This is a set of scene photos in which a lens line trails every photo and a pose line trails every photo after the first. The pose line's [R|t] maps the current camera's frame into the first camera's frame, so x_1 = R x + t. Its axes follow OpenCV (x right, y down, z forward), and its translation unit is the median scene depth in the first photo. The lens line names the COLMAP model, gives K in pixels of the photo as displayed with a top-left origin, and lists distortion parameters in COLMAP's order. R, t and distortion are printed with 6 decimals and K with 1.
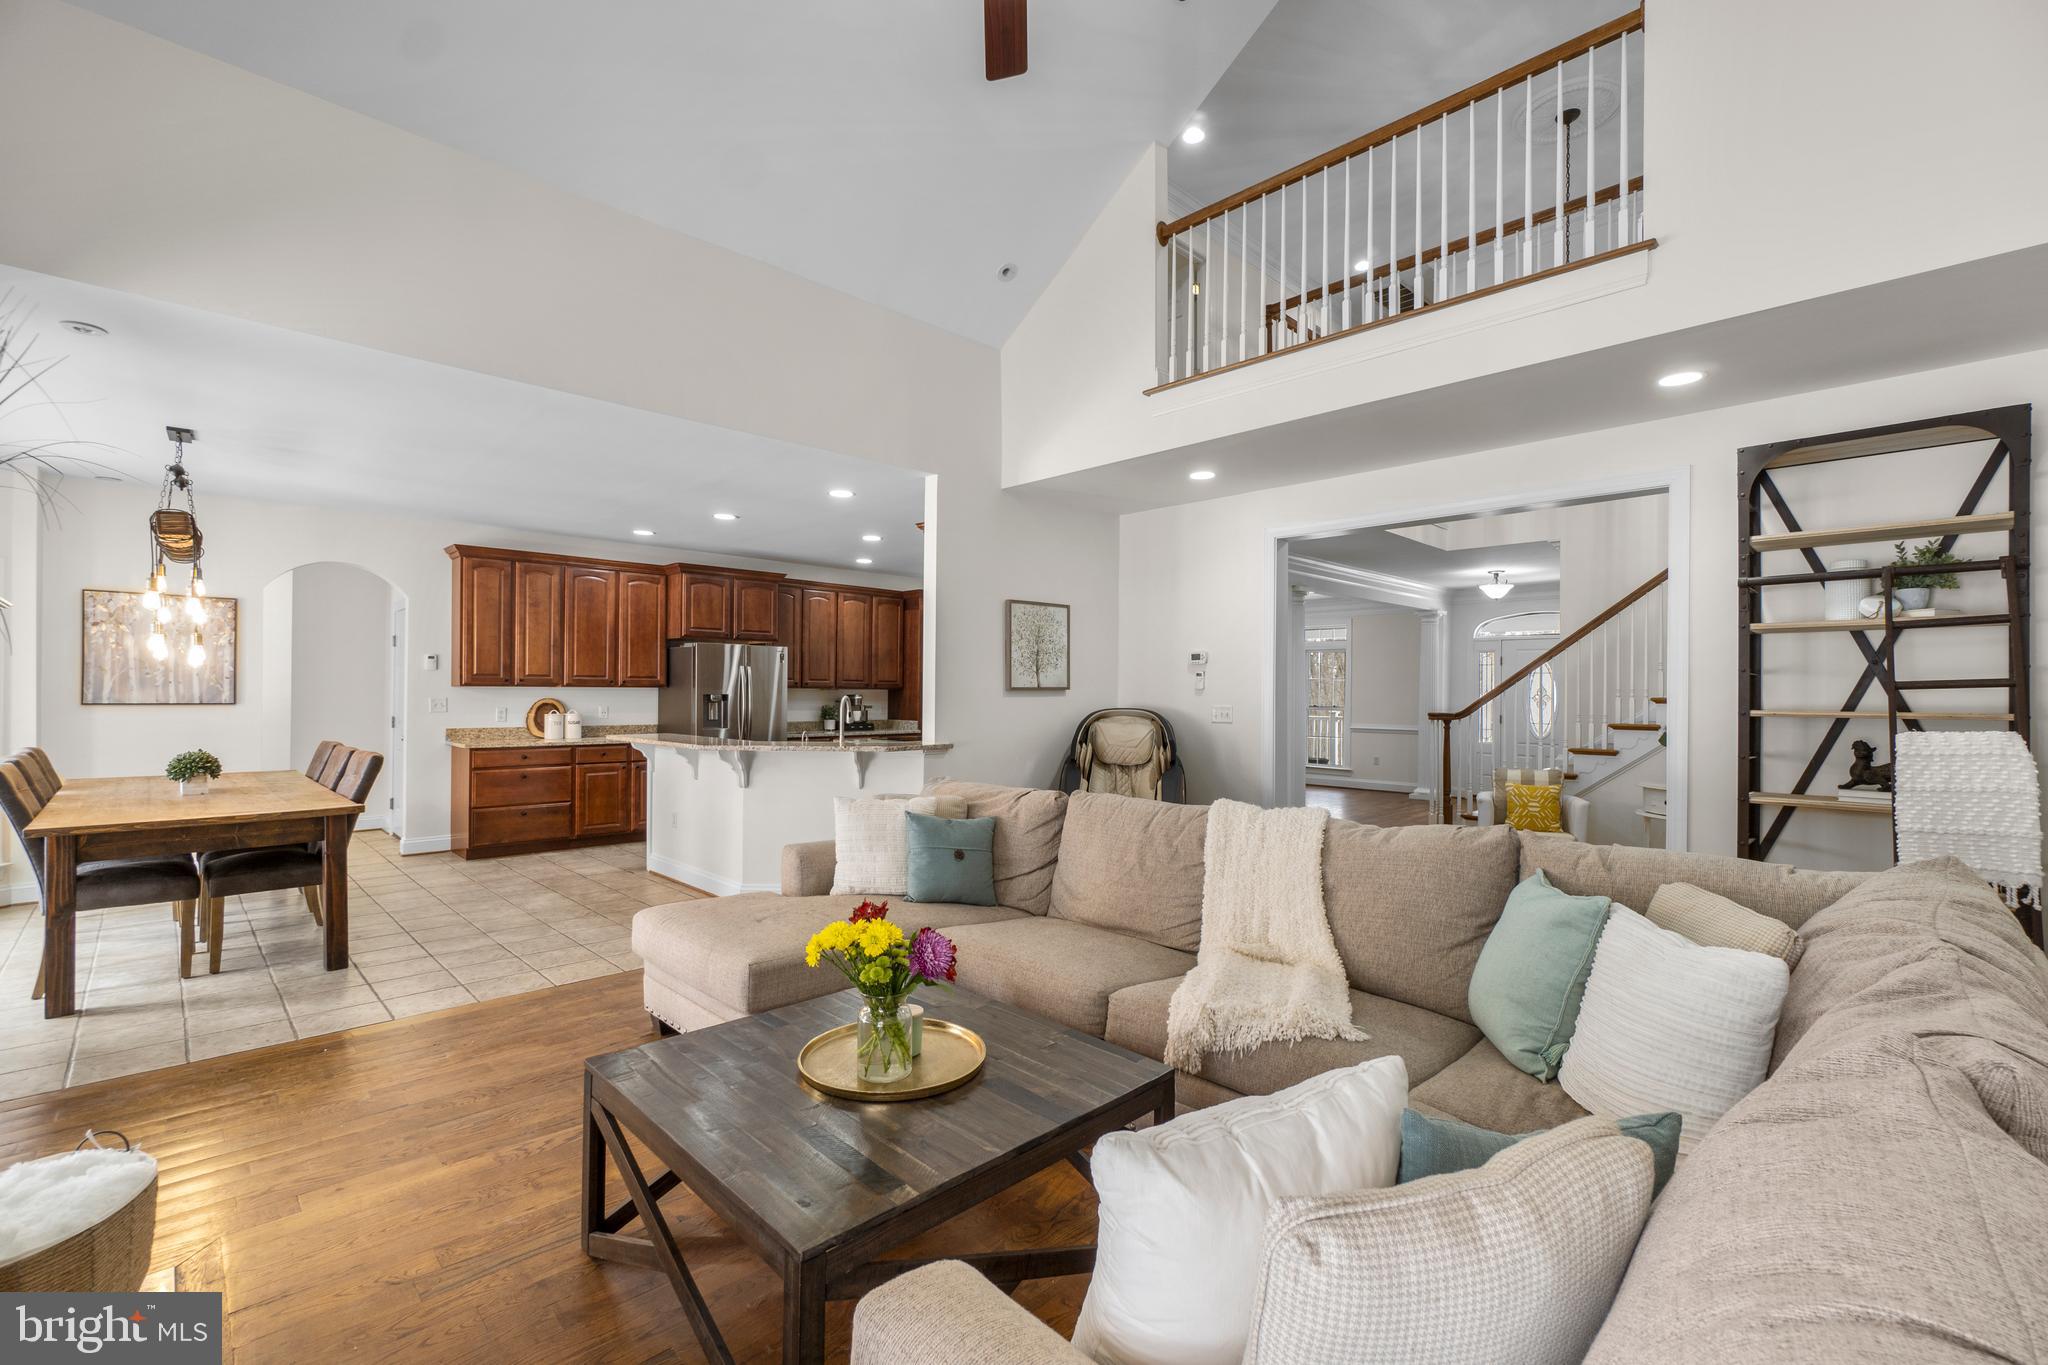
lens RADIAL K [[894.2, 0, 1024.0], [0, 894.2, 682.5], [0, 0, 1]] dist [0.000553, 0.000128]
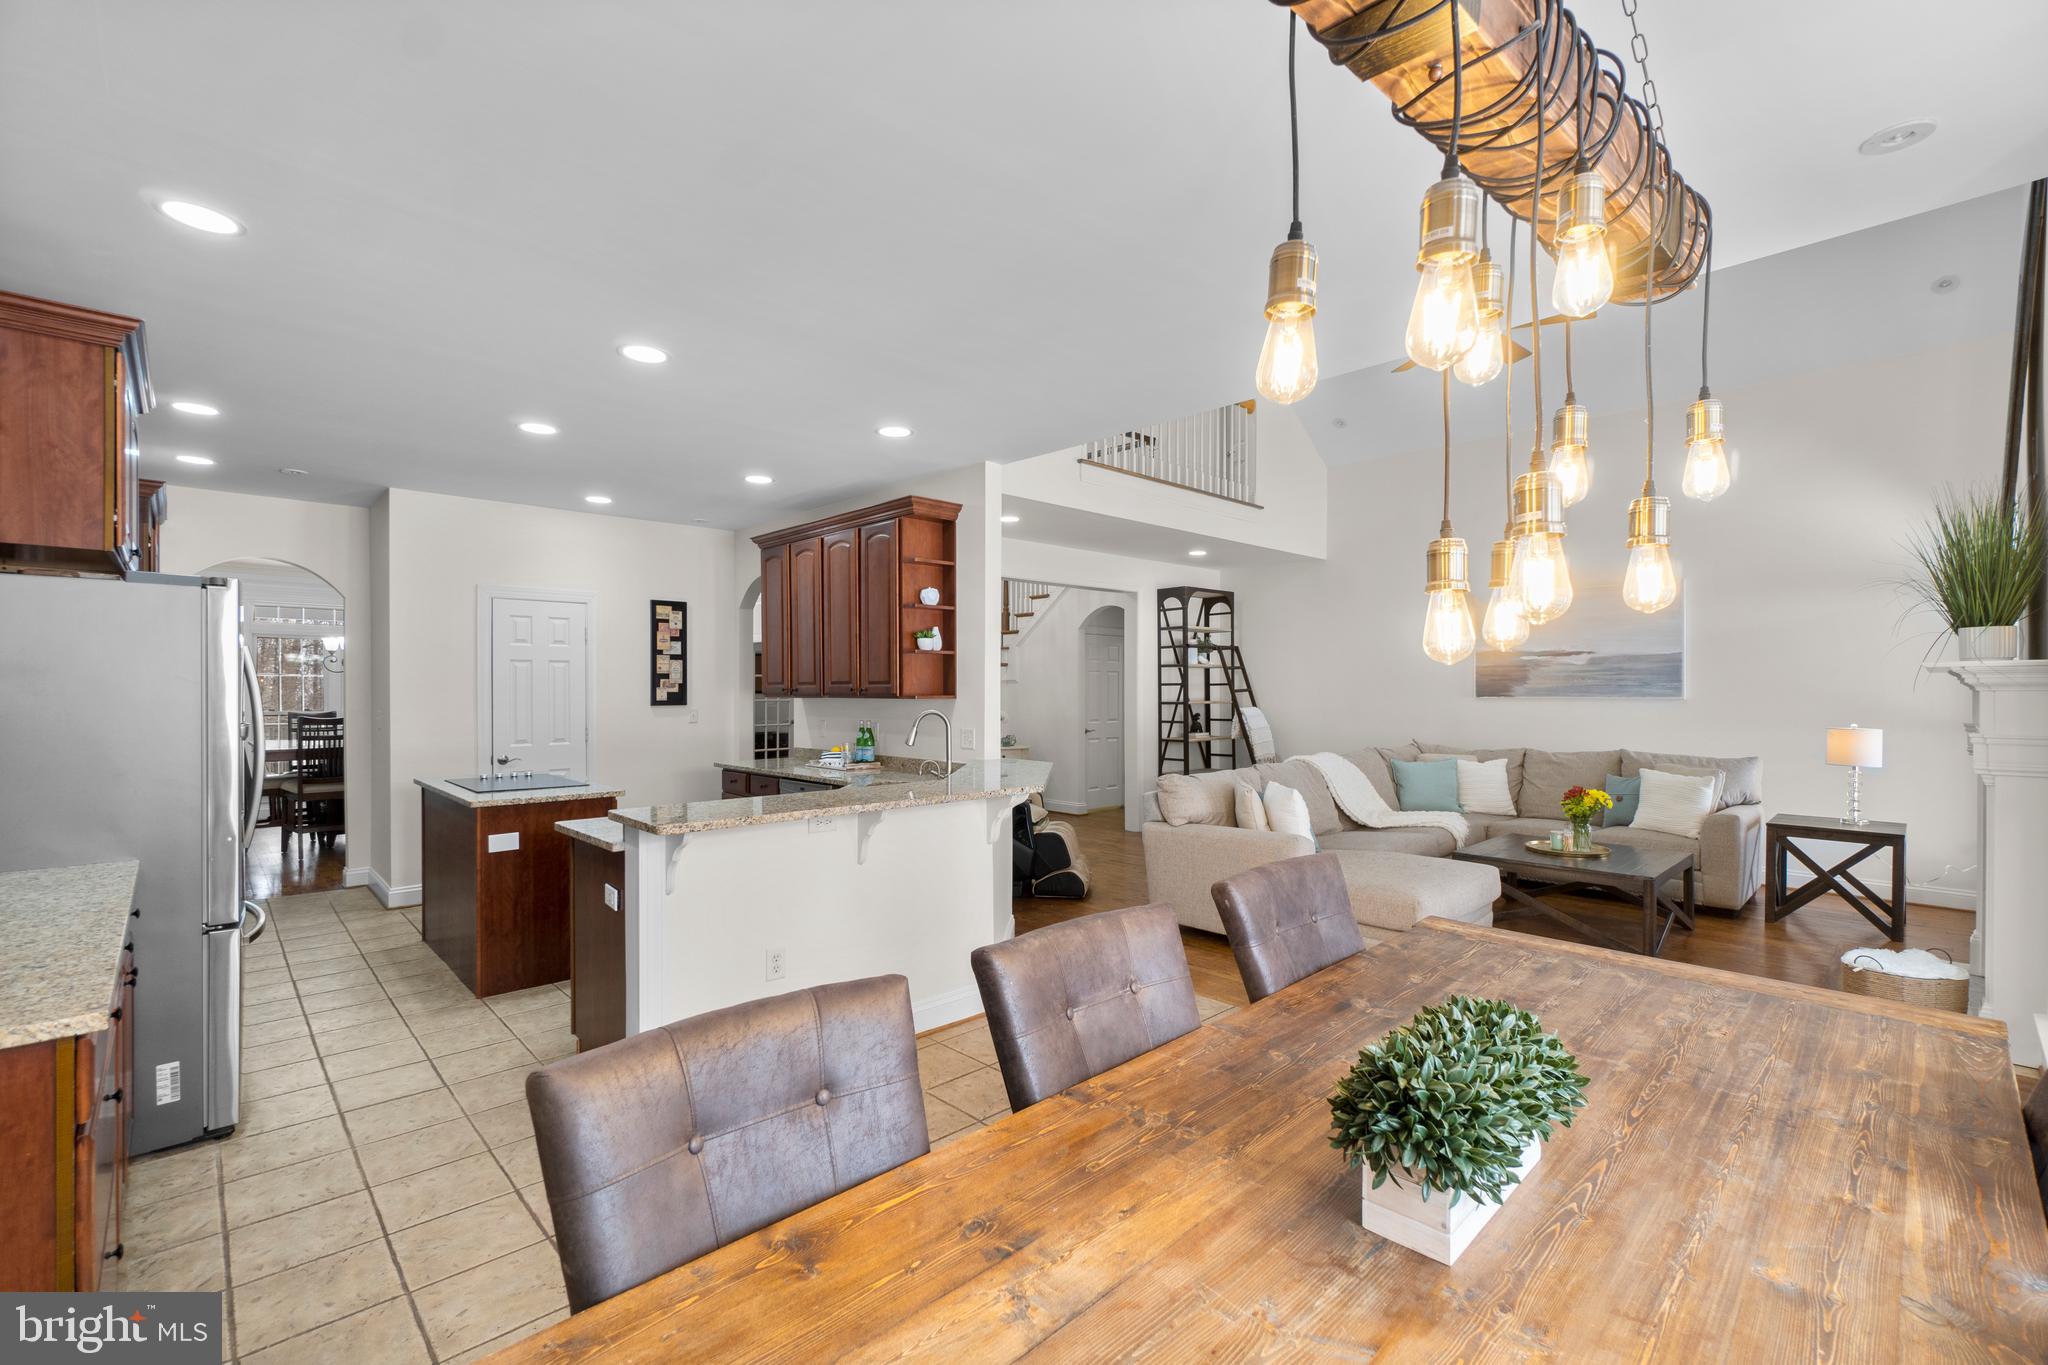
lens RADIAL K [[894.2, 0, 1024.0], [0, 894.2, 682.5], [0, 0, 1]] dist [0.000553, 0.000128]
pose [[-0.004885, 0.001704, 0.999987, -1.312580], [-0.017778, 0.999840, -0.001791, -0.007402], [-0.999830, -0.017786, -0.004854, 1.254636]]
